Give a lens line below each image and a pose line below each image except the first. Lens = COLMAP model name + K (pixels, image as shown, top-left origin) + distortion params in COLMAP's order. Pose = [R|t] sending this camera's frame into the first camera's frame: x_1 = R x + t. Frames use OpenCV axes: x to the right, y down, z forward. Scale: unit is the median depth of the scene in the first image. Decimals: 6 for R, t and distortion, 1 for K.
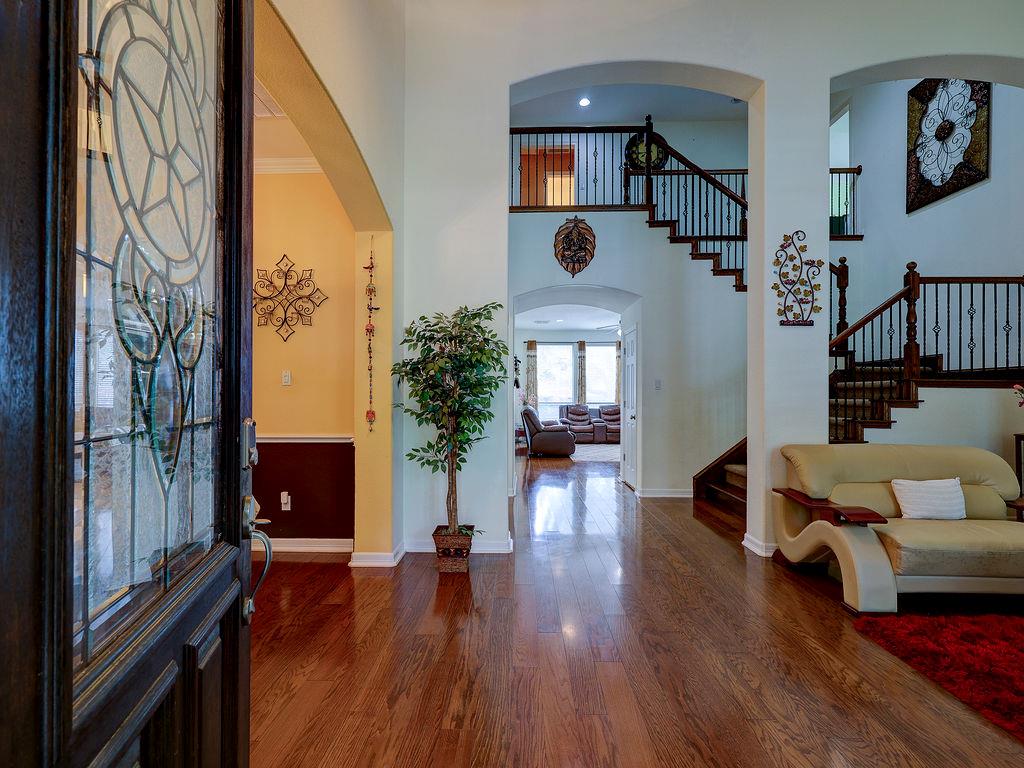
lens RADIAL K [[463.9, 0, 513.7], [0, 463.9, 387.4], [0, 0, 1]] dist [0.002501, -0.000445]
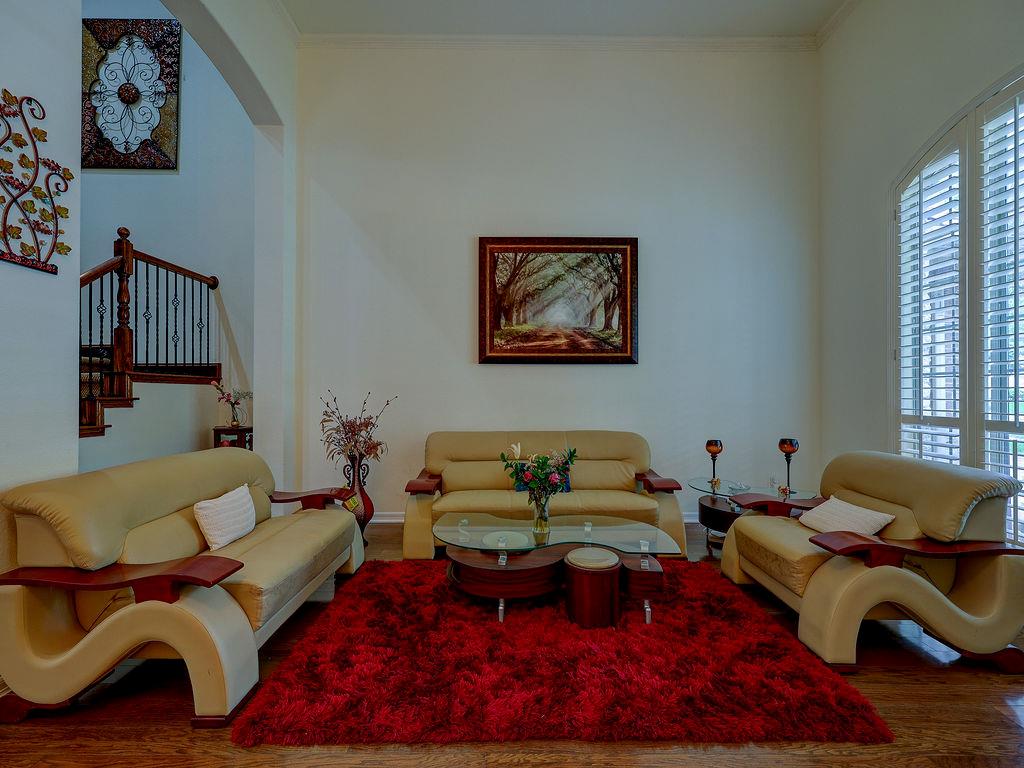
lens RADIAL K [[463.9, 0, 514.9], [0, 463.9, 387.3], [0, 0, 1]] dist [0.002501, -0.000445]
pose [[-0.011449, 0.003286, 0.999929, 0.048957], [-0.010718, 0.999937, -0.003409, 0.005395], [-0.999877, -0.010756, -0.011413, 0.421160]]
